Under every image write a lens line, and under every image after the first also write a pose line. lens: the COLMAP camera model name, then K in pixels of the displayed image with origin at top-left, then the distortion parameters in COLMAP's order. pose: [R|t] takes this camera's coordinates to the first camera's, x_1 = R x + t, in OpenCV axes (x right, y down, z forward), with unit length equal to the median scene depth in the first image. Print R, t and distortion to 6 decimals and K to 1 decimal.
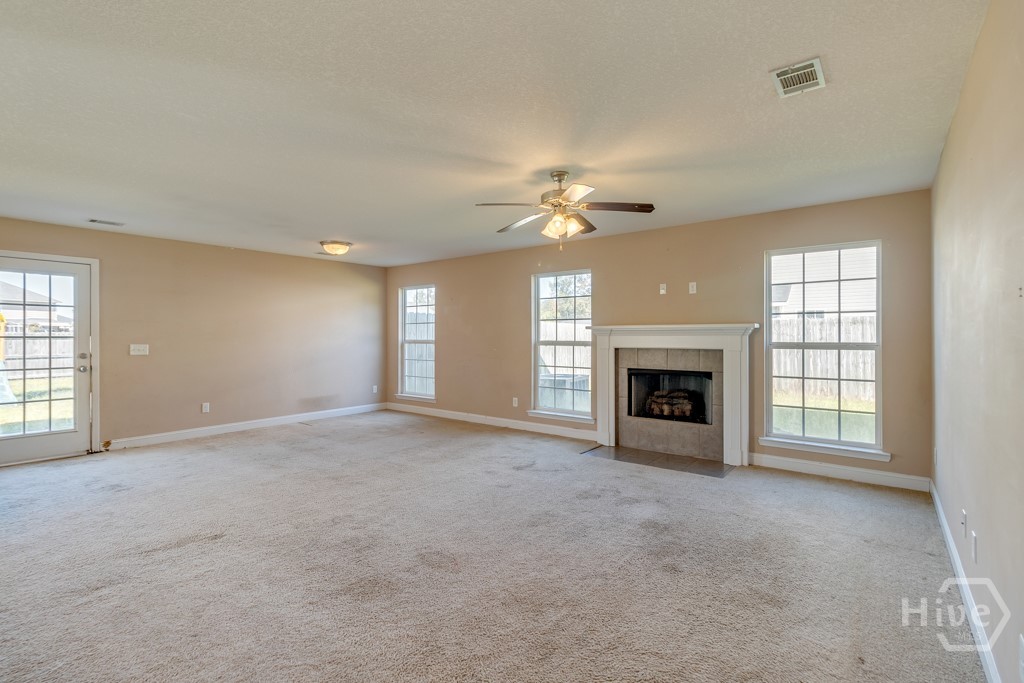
lens RADIAL K [[472.0, 0, 501.6], [0, 472.0, 335.9], [0, 0, 1]] dist [0.011428, -0.001952]
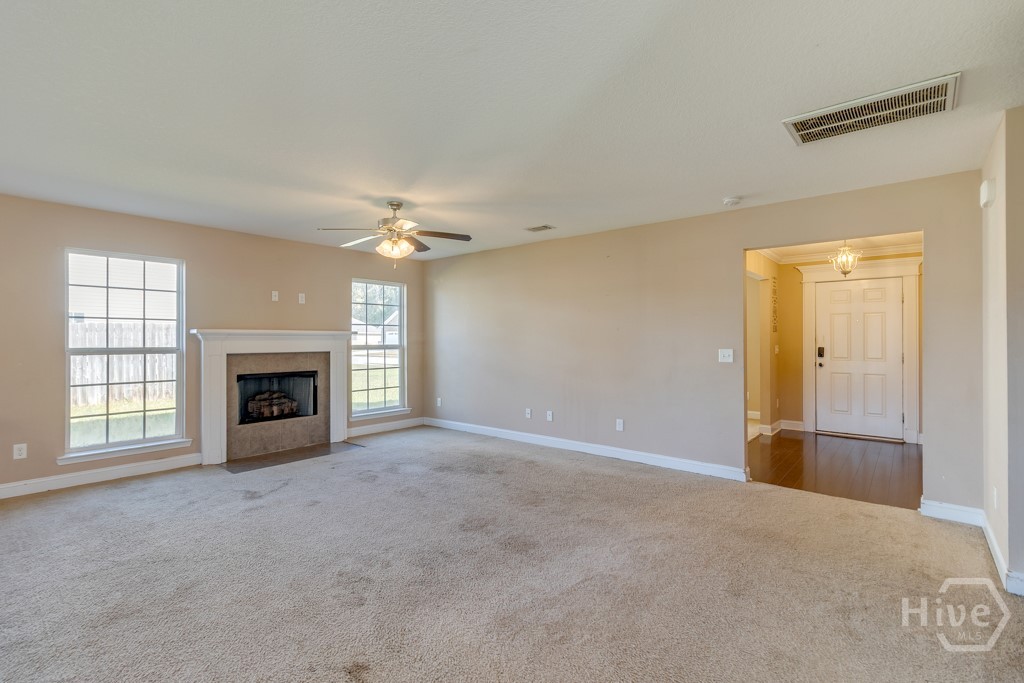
lens RADIAL K [[472.0, 0, 503.5], [0, 472.0, 339.7], [0, 0, 1]] dist [0.011428, -0.001952]
pose [[0.037273, 0.001635, 0.999304, -0.688819], [0.000624, 0.999998, -0.001660, -0.000201], [-0.999305, 0.000686, 0.037272, 0.450531]]
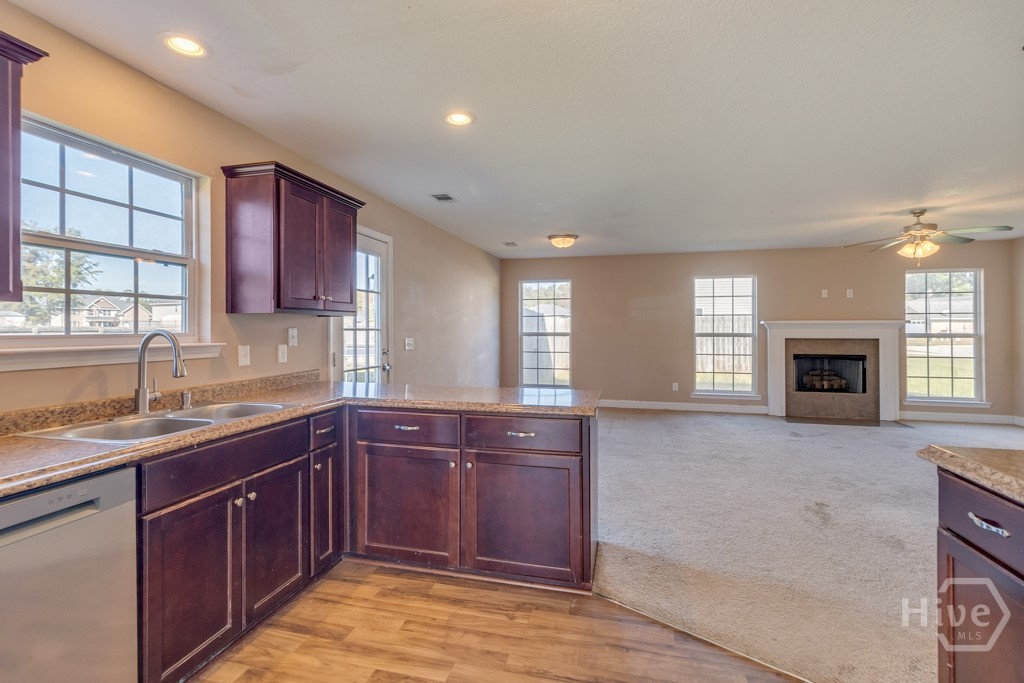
lens RADIAL K [[472.0, 0, 507.8], [0, 472.0, 322.6], [0, 0, 1]] dist [0.011428, -0.001952]
pose [[0.912782, 0.006574, 0.408395, -1.004928], [-0.001720, 0.999923, -0.012252, 0.000208], [-0.408444, 0.010481, 0.912723, 0.150202]]
